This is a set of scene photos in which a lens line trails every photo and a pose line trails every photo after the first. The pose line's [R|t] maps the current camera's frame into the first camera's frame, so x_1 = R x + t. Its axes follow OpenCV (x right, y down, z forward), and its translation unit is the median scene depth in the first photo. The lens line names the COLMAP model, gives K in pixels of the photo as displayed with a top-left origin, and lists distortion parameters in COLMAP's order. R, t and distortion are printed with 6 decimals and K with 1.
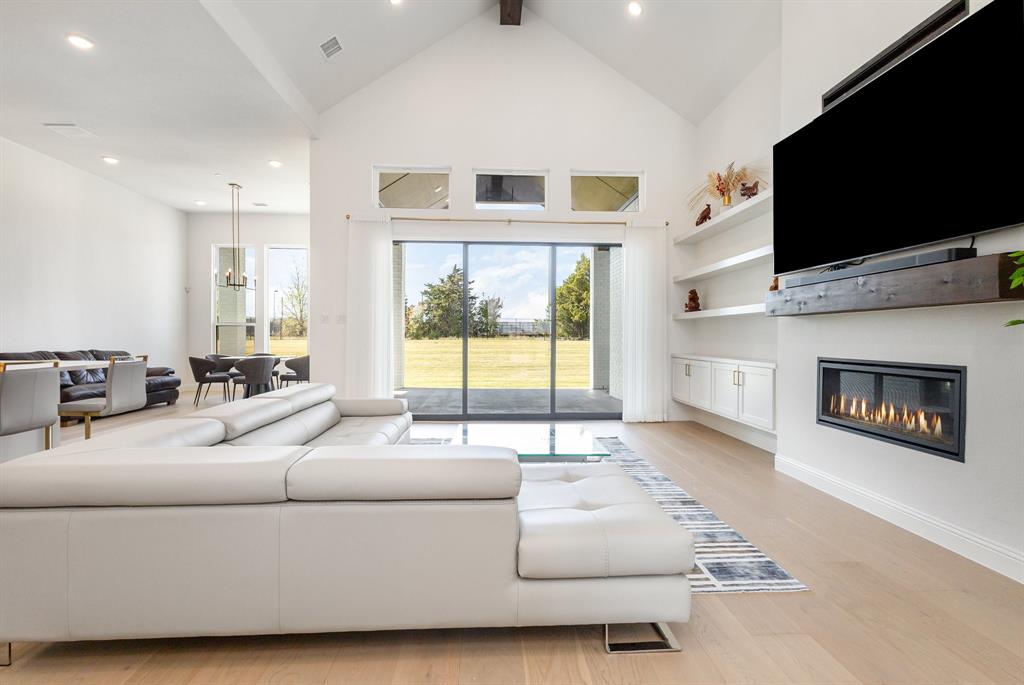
lens RADIAL K [[484.6, 0, 518.2], [0, 484.6, 342.1], [0, 0, 1]] dist [0.009752, 0.000048]
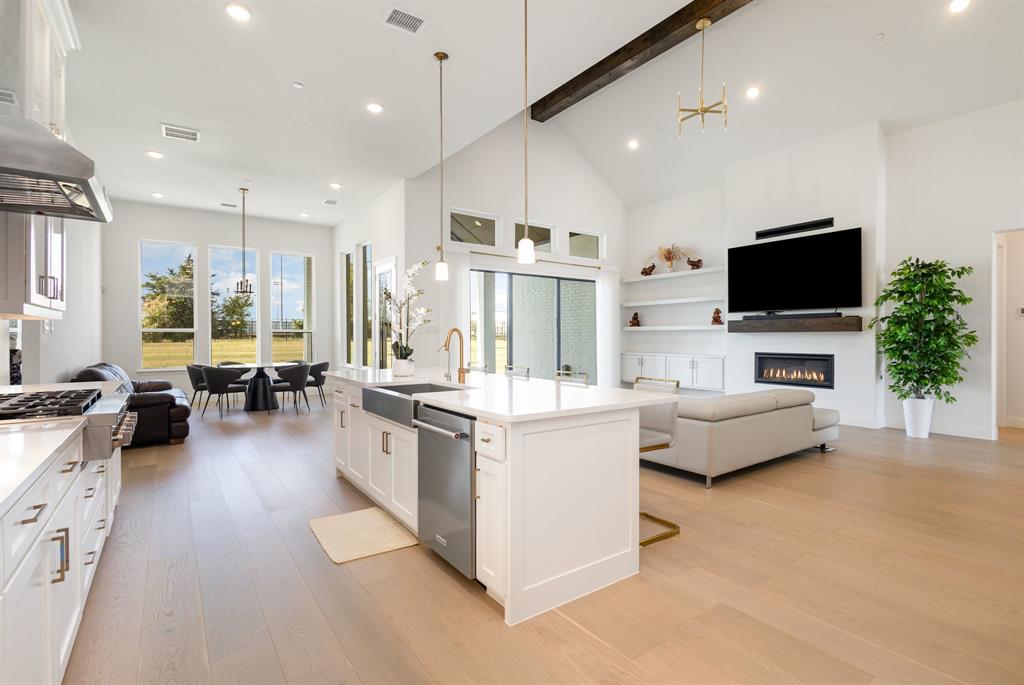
lens RADIAL K [[484.6, 0, 514.1], [0, 484.6, 340.2], [0, 0, 1]] dist [0.009752, 0.000048]
pose [[0.841526, -0.008638, 0.540147, -0.855273], [0.010369, 0.999946, -0.000162, -0.019938], [-0.540117, 0.005737, 0.841571, -0.141607]]
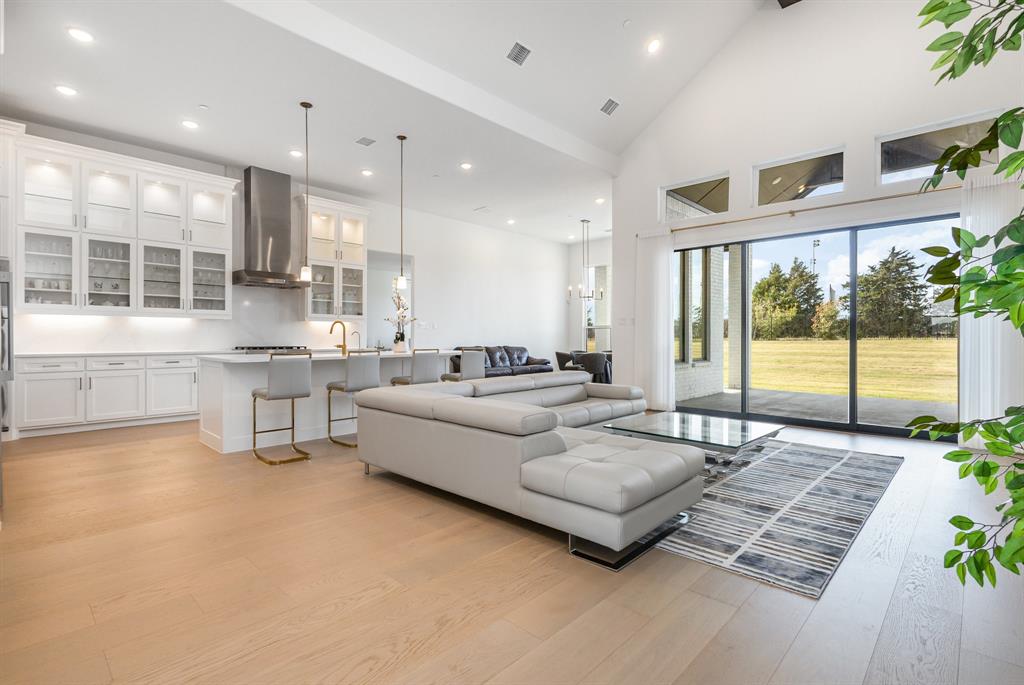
lens RADIAL K [[484.6, 0, 522.6], [0, 484.6, 337.9], [0, 0, 1]] dist [0.009752, 0.000048]
pose [[0.695314, -0.002135, -0.718703, 0.304589], [-0.004903, 0.999958, -0.007714, 0.003622], [0.718689, 0.008887, 0.695274, -0.027379]]
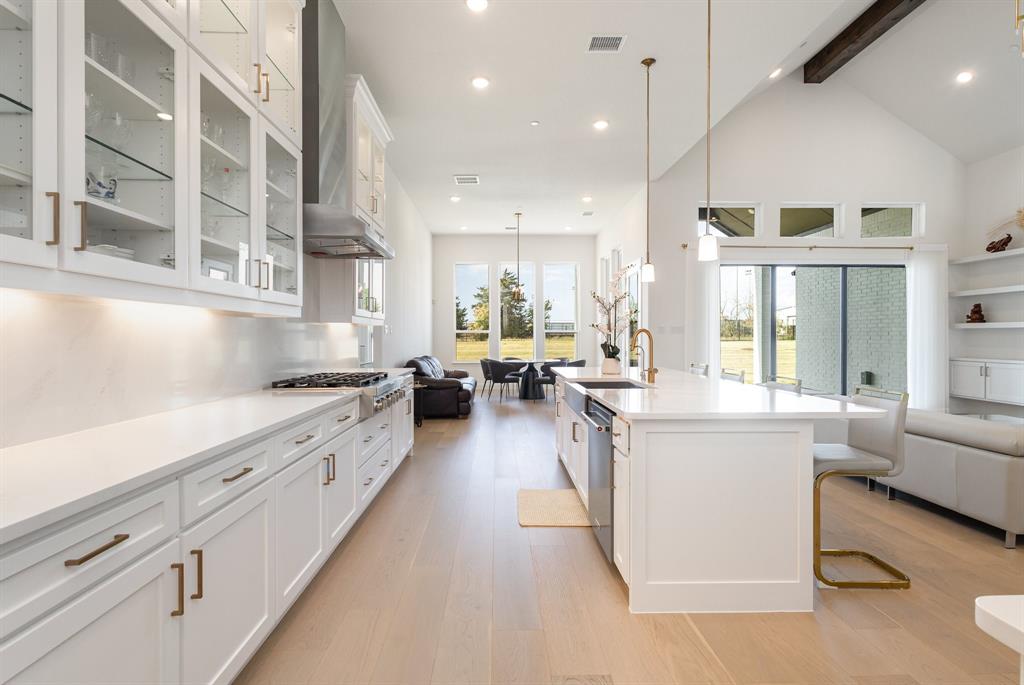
lens RADIAL K [[484.6, 0, 512.9], [0, 484.6, 340.7], [0, 0, 1]] dist [0.009752, 0.000048]
pose [[0.999881, -0.004452, -0.014771, -0.757094], [0.004407, 0.999985, -0.003105, -0.019372], [0.014784, 0.003040, 0.999886, -0.211250]]
